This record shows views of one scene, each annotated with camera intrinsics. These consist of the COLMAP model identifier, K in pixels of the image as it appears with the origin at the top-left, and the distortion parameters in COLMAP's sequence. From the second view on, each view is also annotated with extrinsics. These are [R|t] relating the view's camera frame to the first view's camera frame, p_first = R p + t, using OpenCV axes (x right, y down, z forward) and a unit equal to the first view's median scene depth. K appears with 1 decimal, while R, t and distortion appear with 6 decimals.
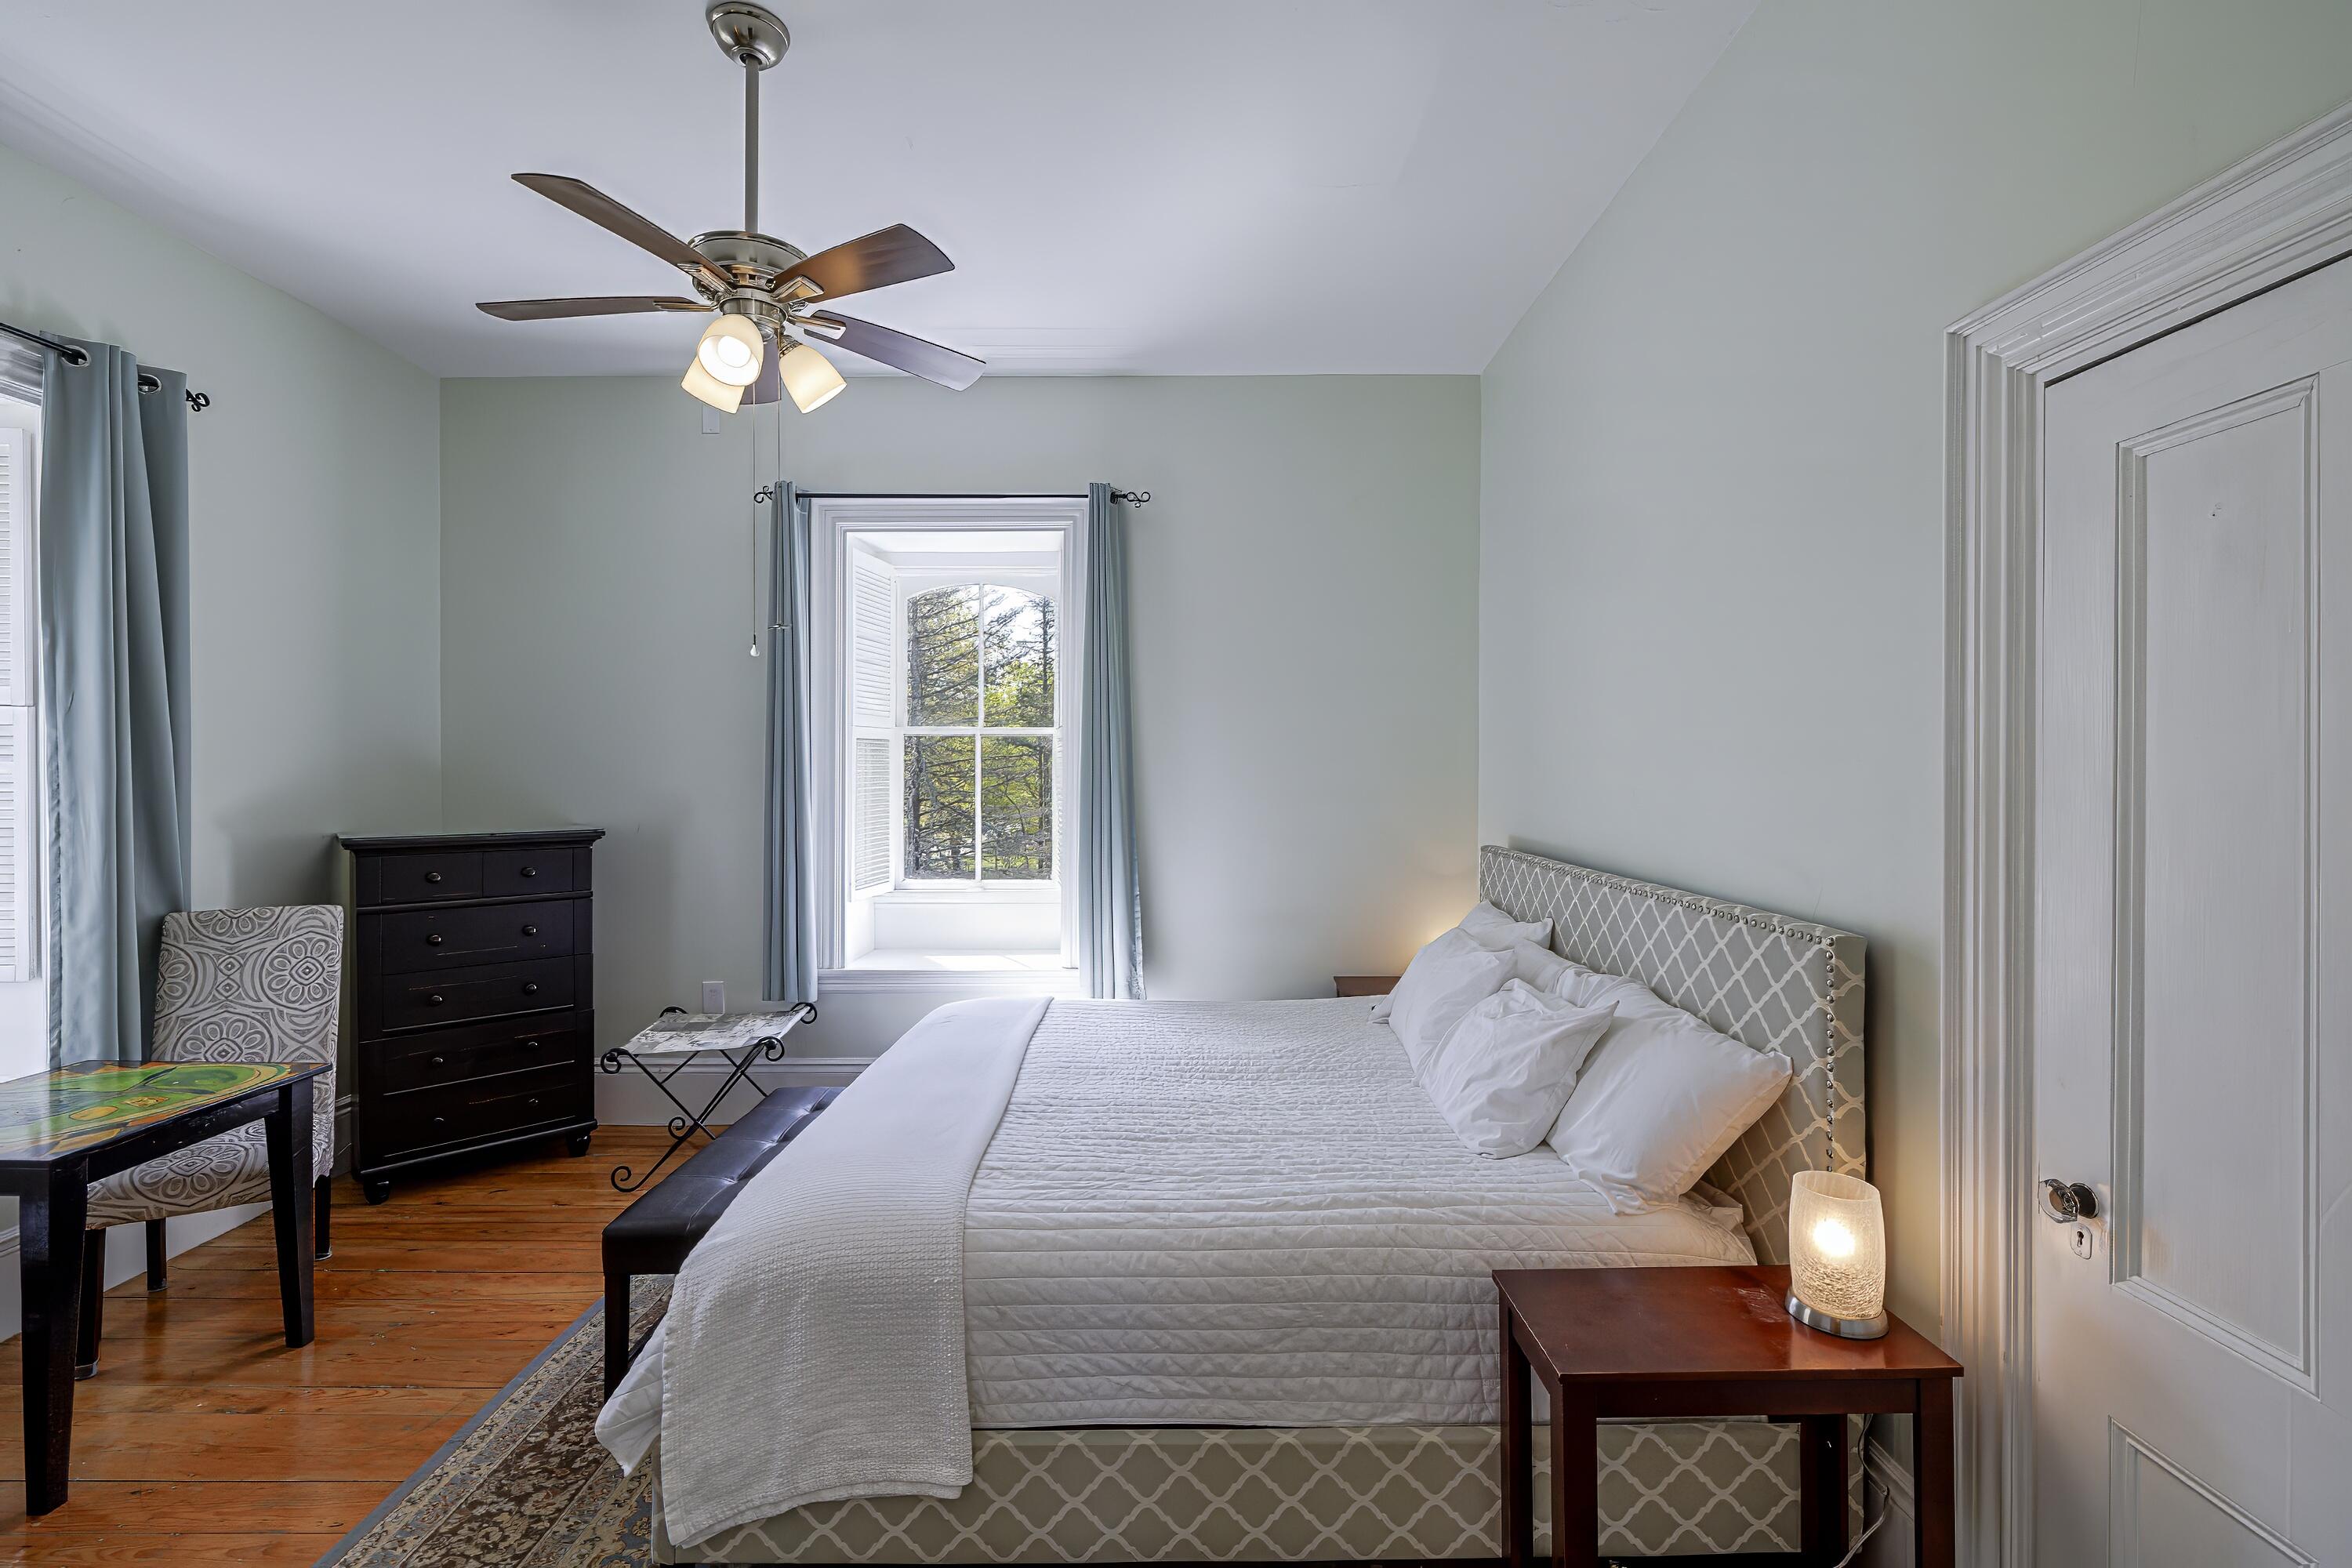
lens RADIAL K [[999.8, 0, 1176.0], [0, 999.8, 784.0], [0, 0, 1]] dist [-0.000159, 0.000559]
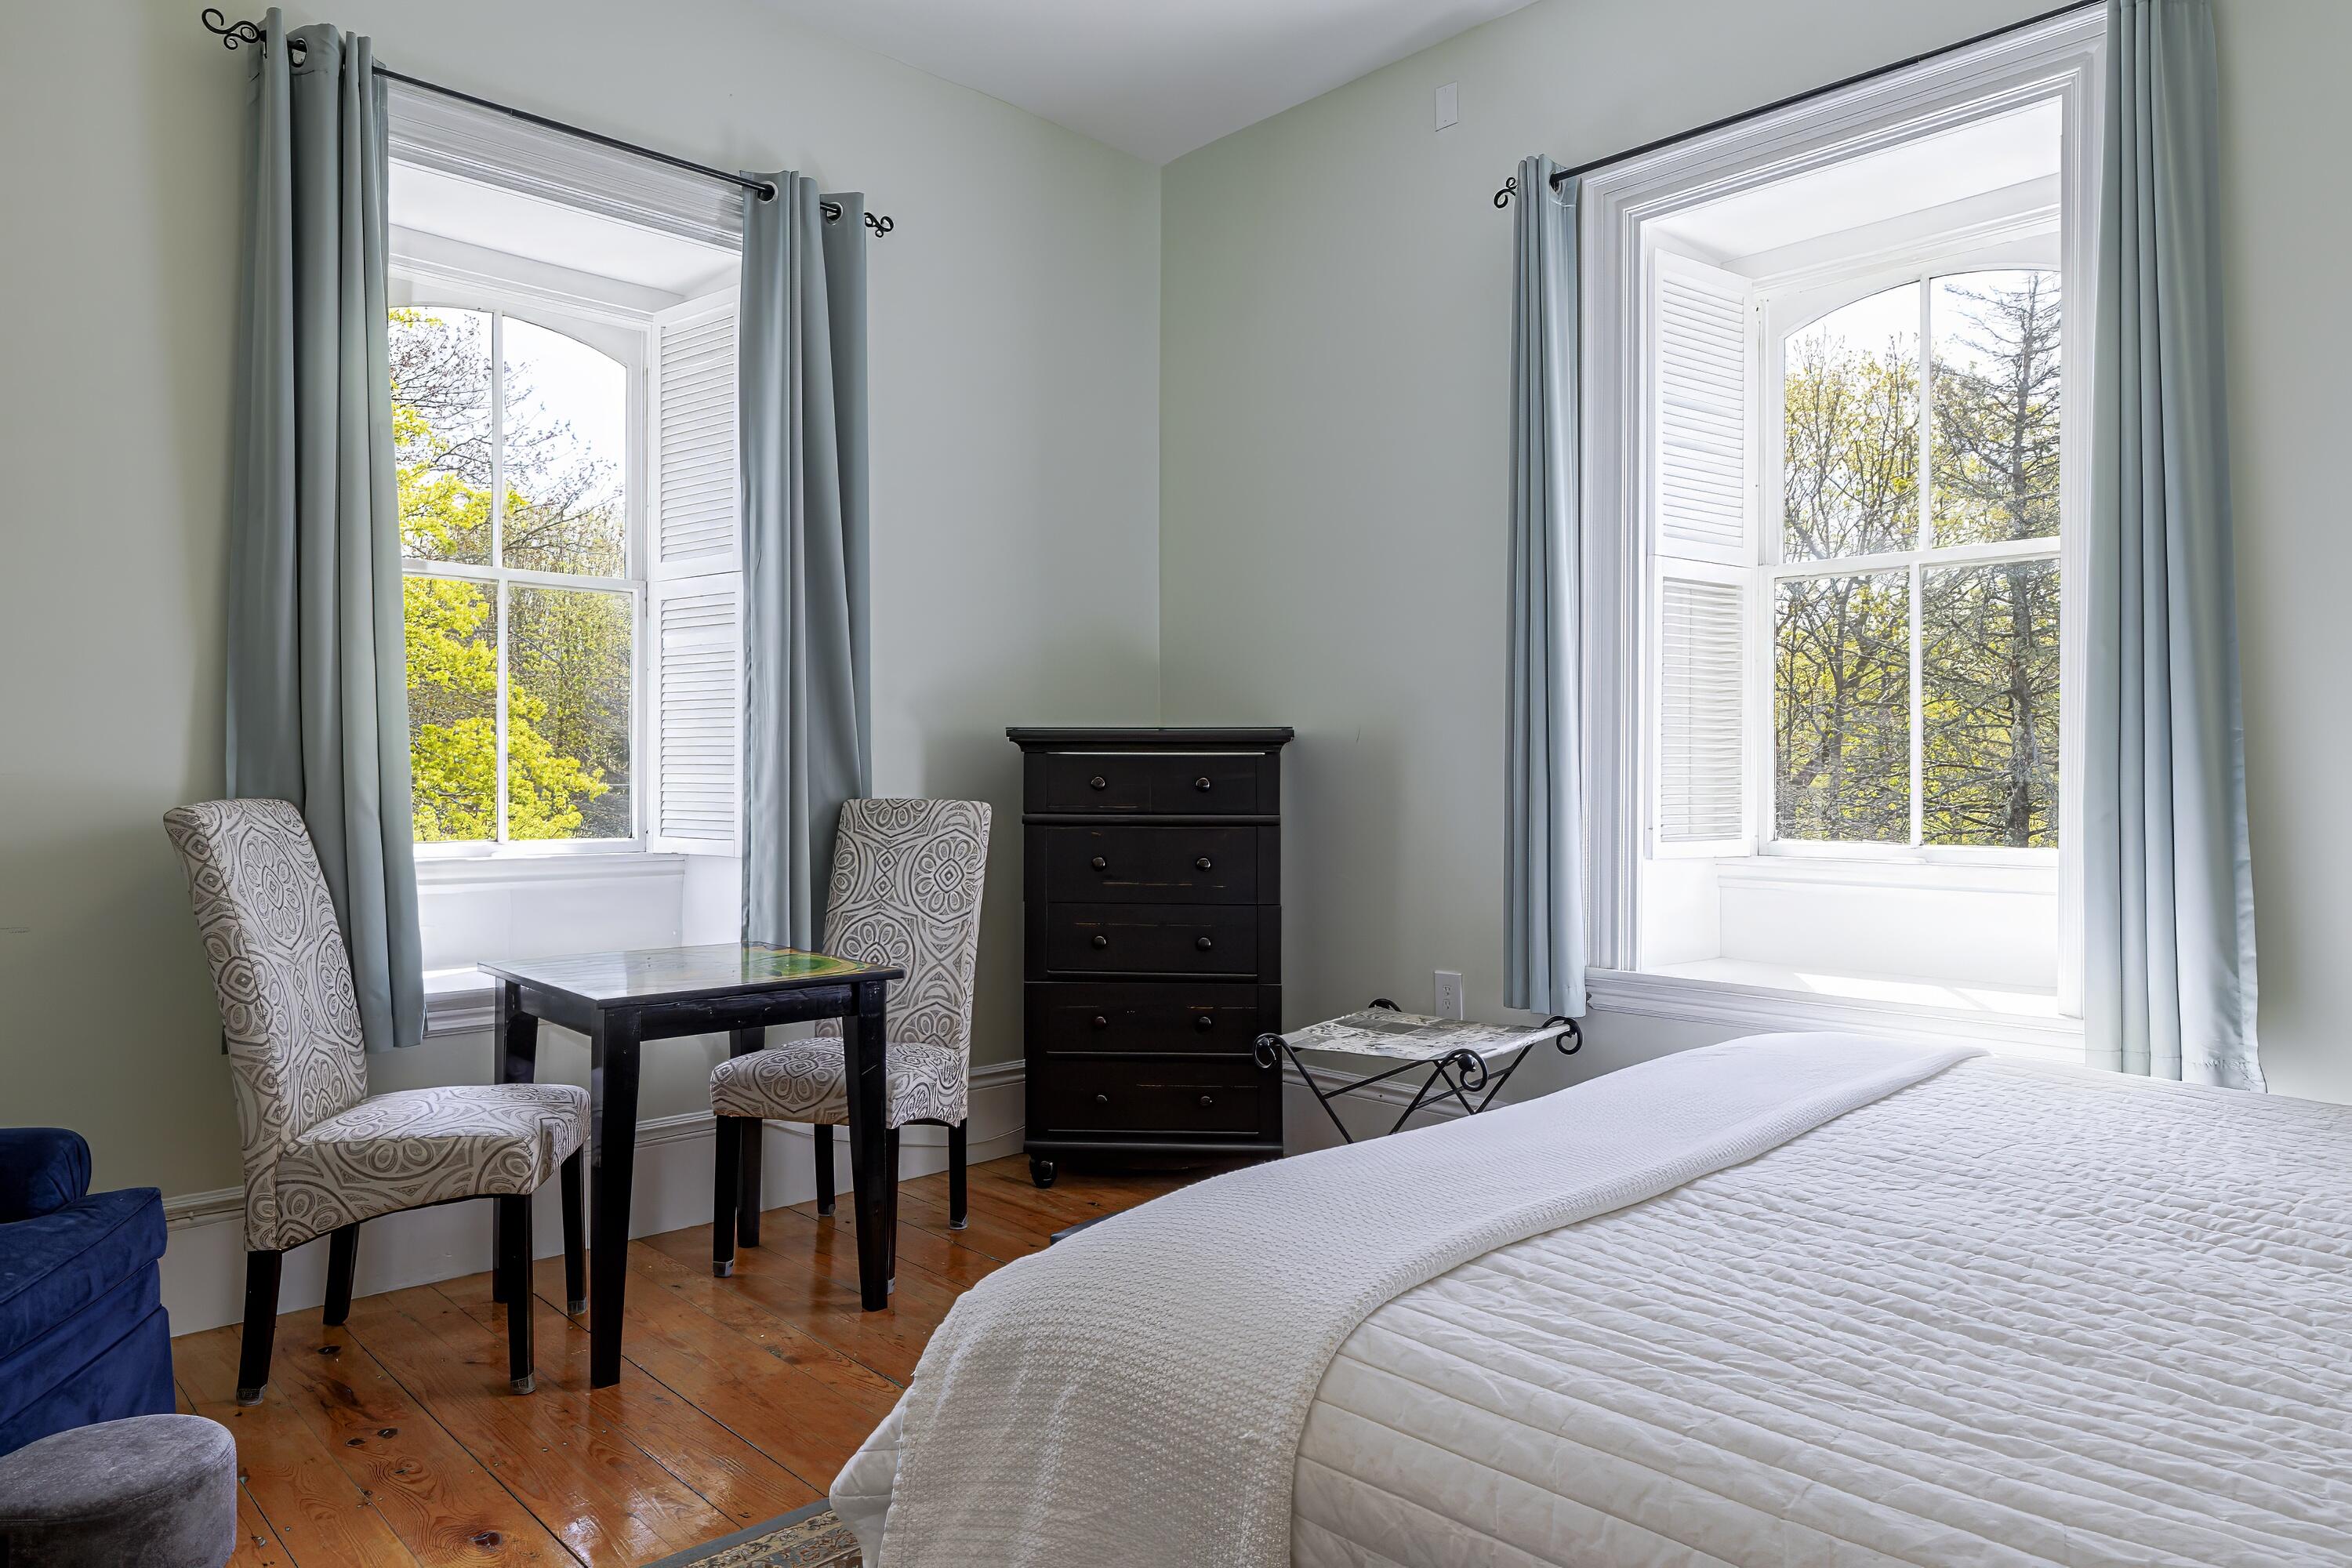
lens RADIAL K [[1453.8, 0, 1176.0], [0, 1453.8, 784.0], [0, 0, 1]] dist [-0.002899, -0.000114]
pose [[0.687146, 0.000496, -0.726520, 0.143708], [-0.012955, 0.999849, -0.011570, 0.128545], [0.726404, 0.017363, 0.687048, 0.322425]]
